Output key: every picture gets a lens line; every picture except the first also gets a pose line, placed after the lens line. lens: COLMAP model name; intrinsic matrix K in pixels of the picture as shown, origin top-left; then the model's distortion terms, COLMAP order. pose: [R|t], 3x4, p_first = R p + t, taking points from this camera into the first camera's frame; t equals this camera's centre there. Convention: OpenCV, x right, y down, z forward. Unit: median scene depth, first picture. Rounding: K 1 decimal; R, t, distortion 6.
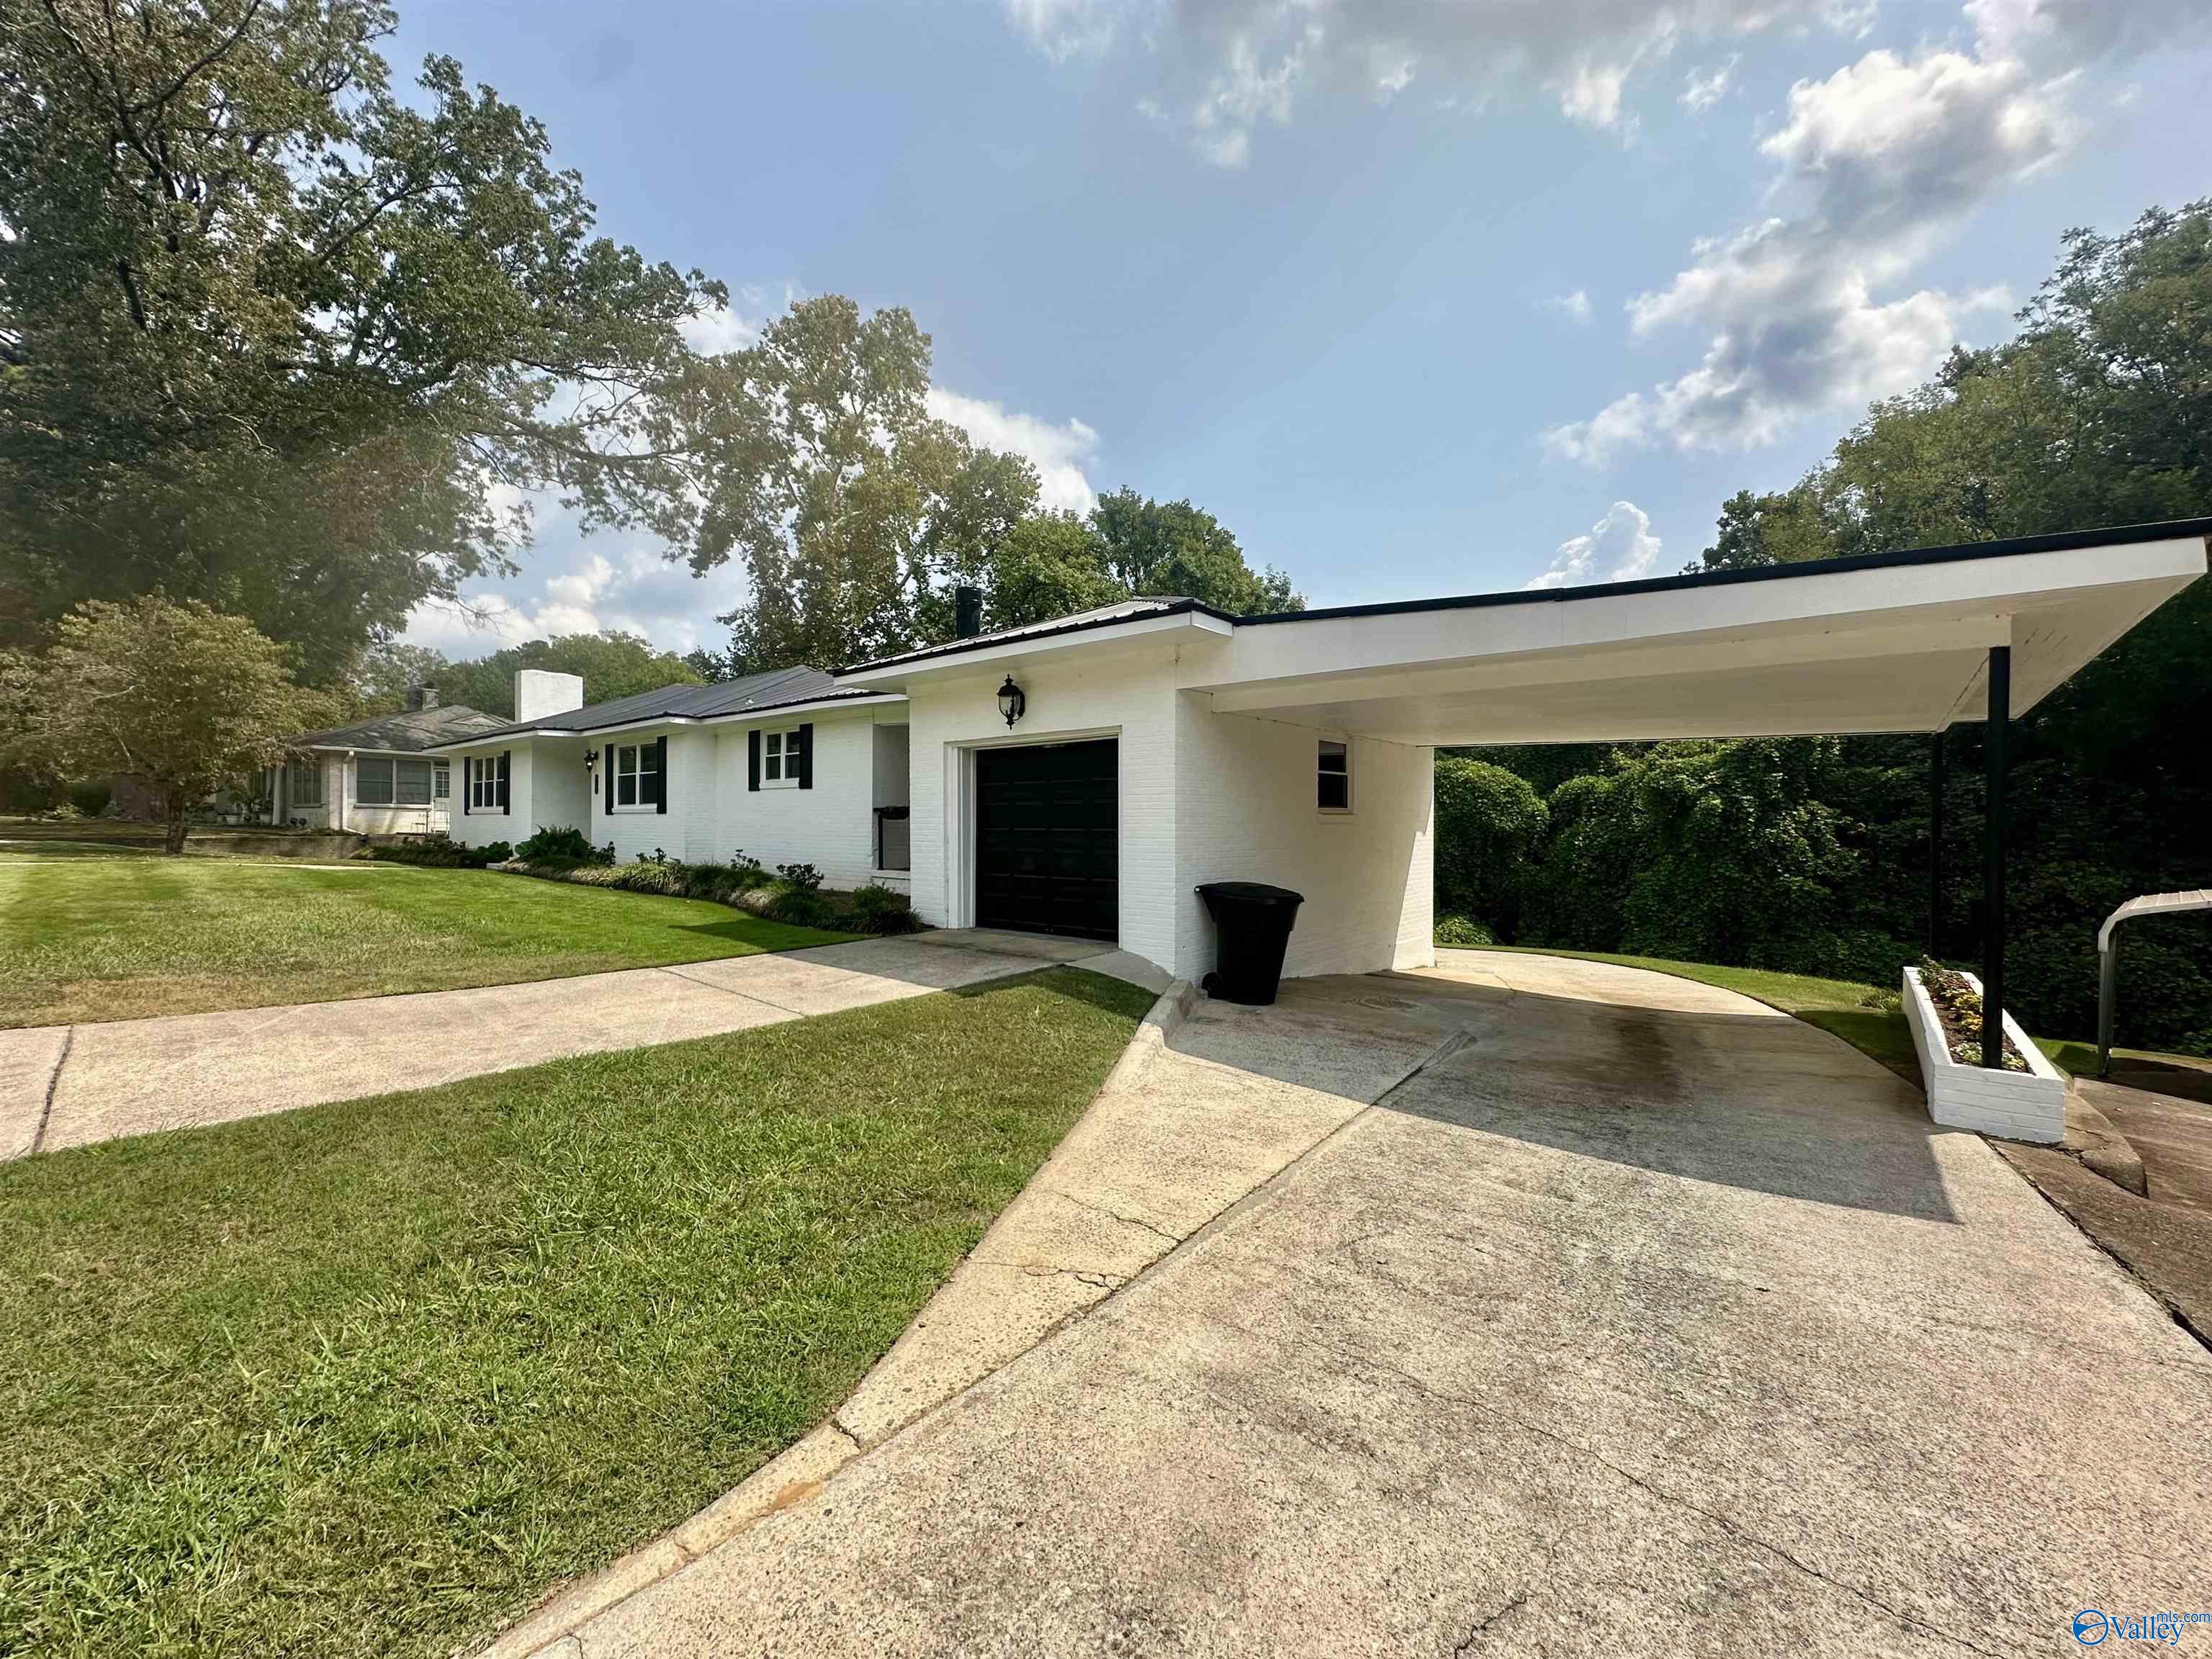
lens RADIAL K [[883.6, 0, 1102.2], [0, 883.6, 830.4], [0, 0, 1]] dist [-0.001470, 0.000233]
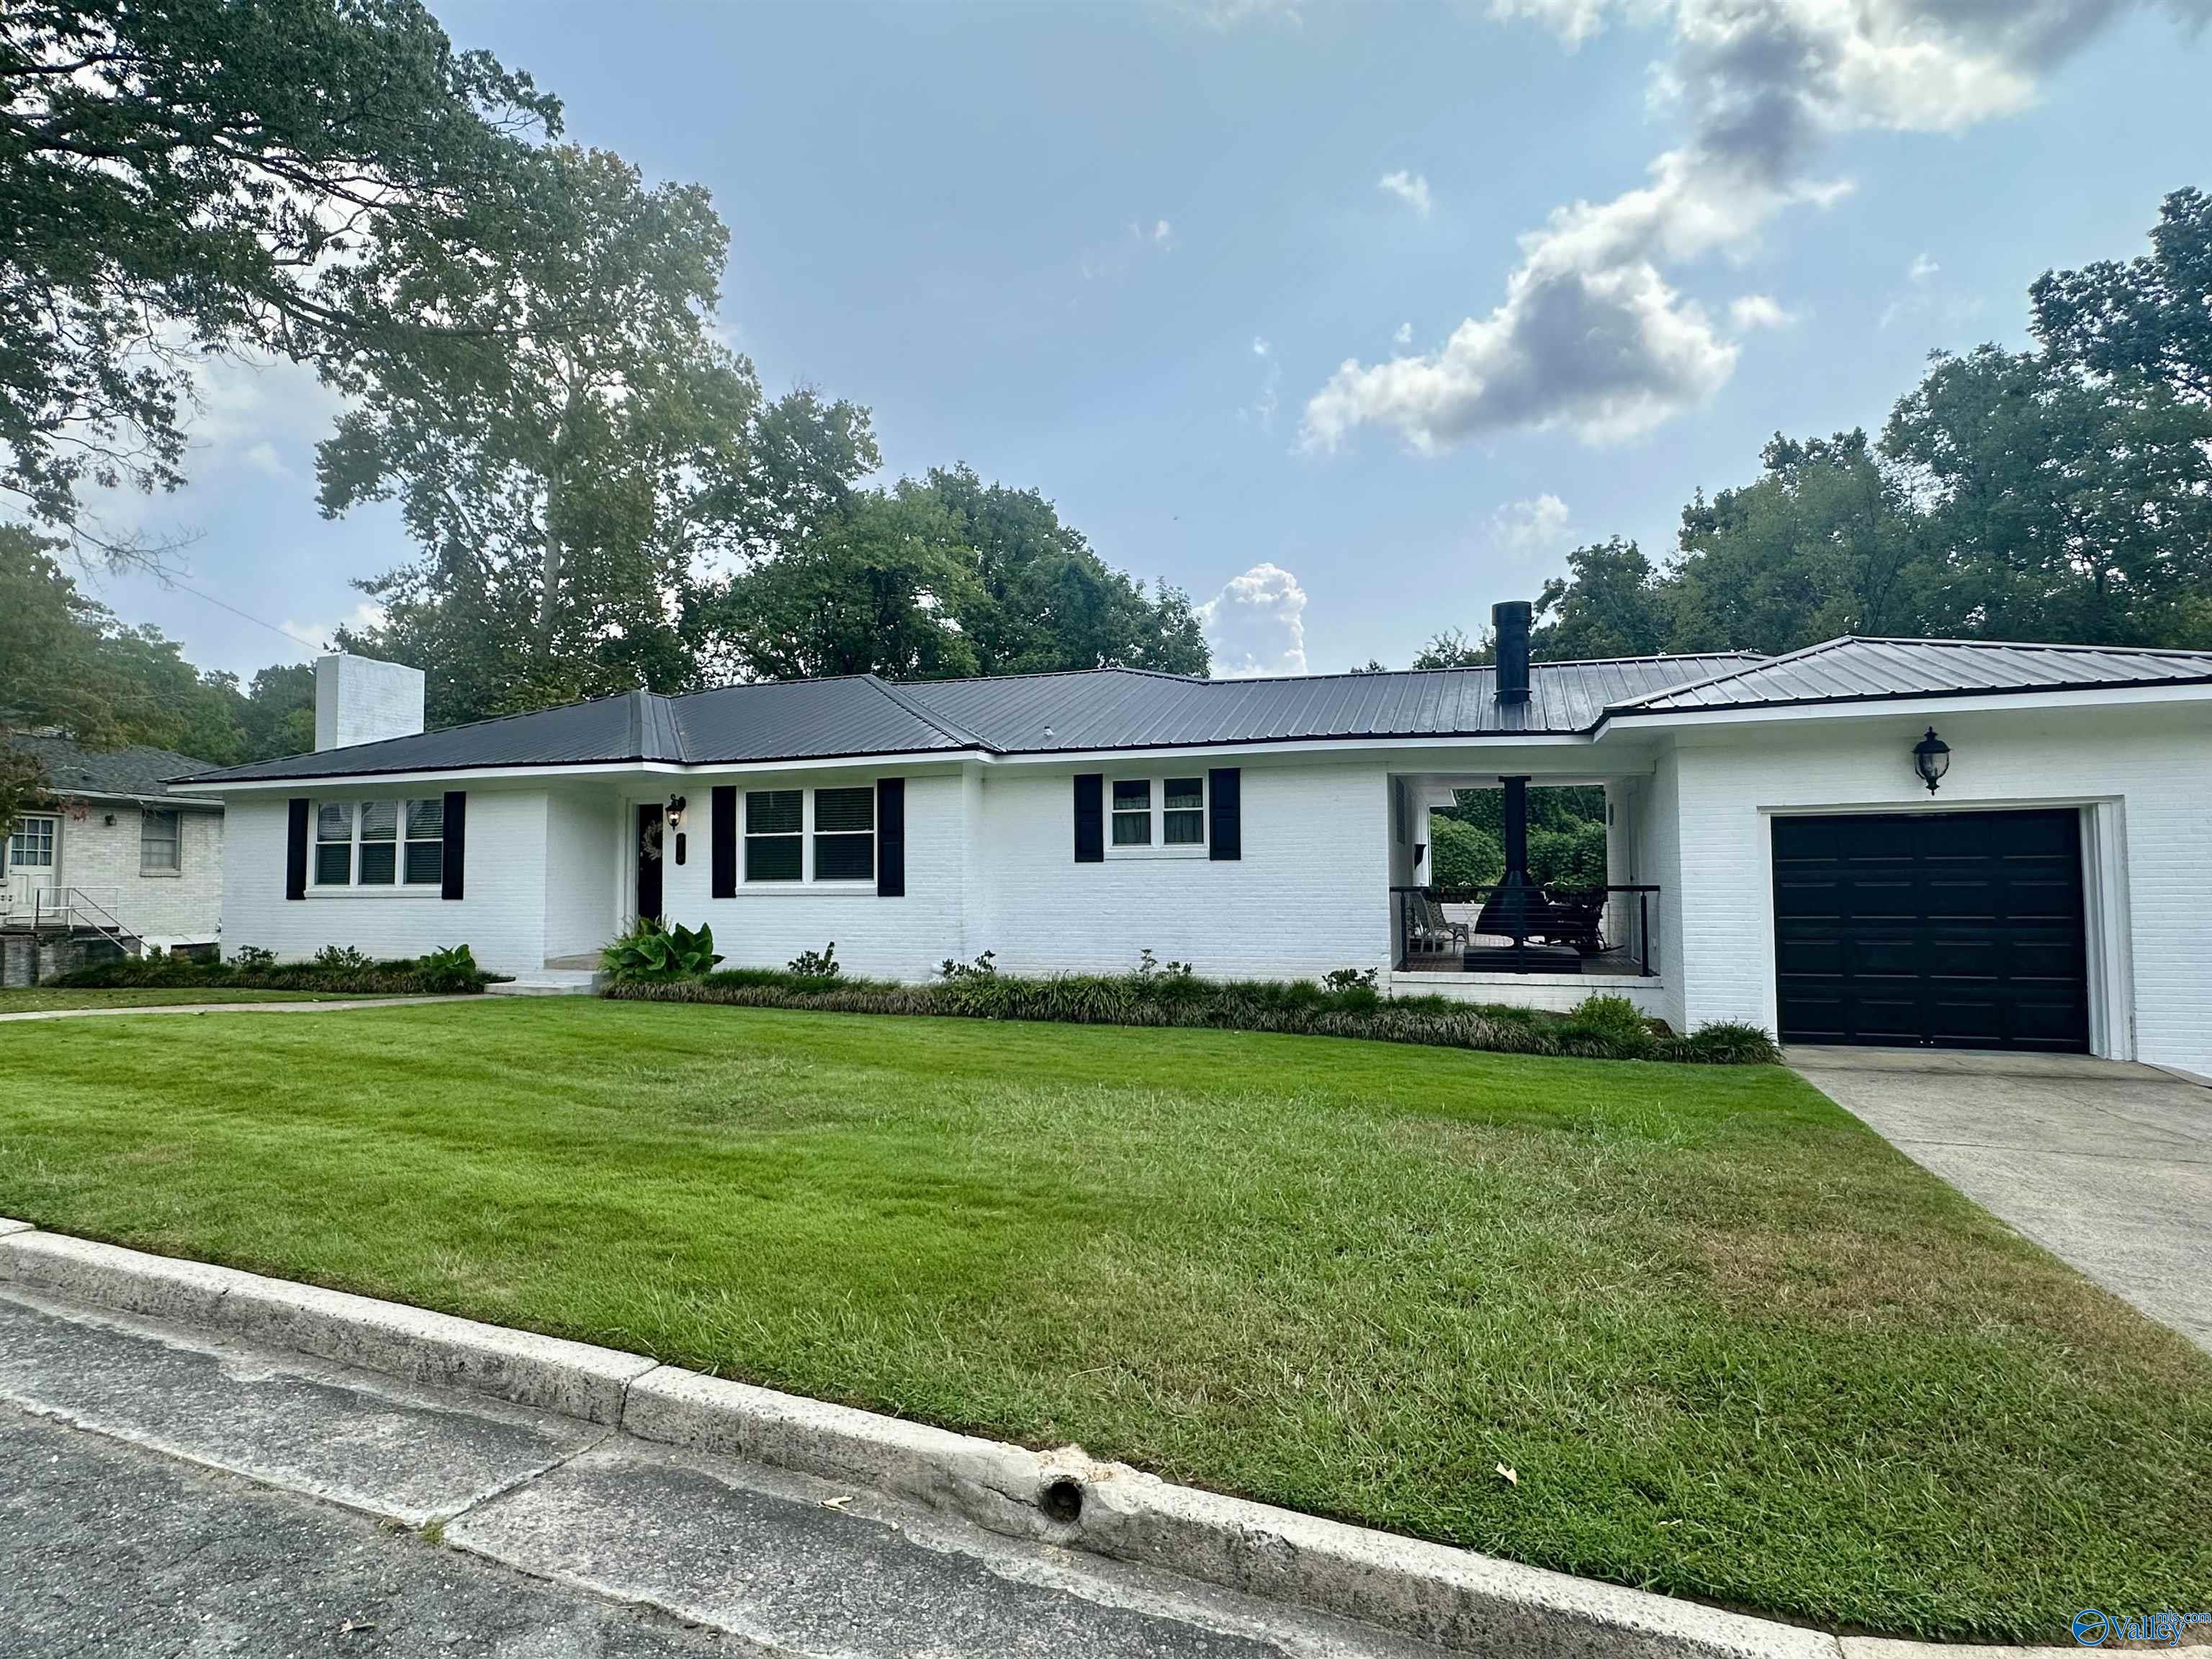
lens RADIAL K [[1091.7, 0, 1106.0], [0, 1091.7, 829.5], [0, 0, 1]] dist [-0.003227, -0.000295]
pose [[0.925610, 0.001408, 0.378475, -0.539969], [0.019431, 0.998497, -0.051237, -0.018636], [-0.377979, 0.054779, 0.924192, 0.152243]]
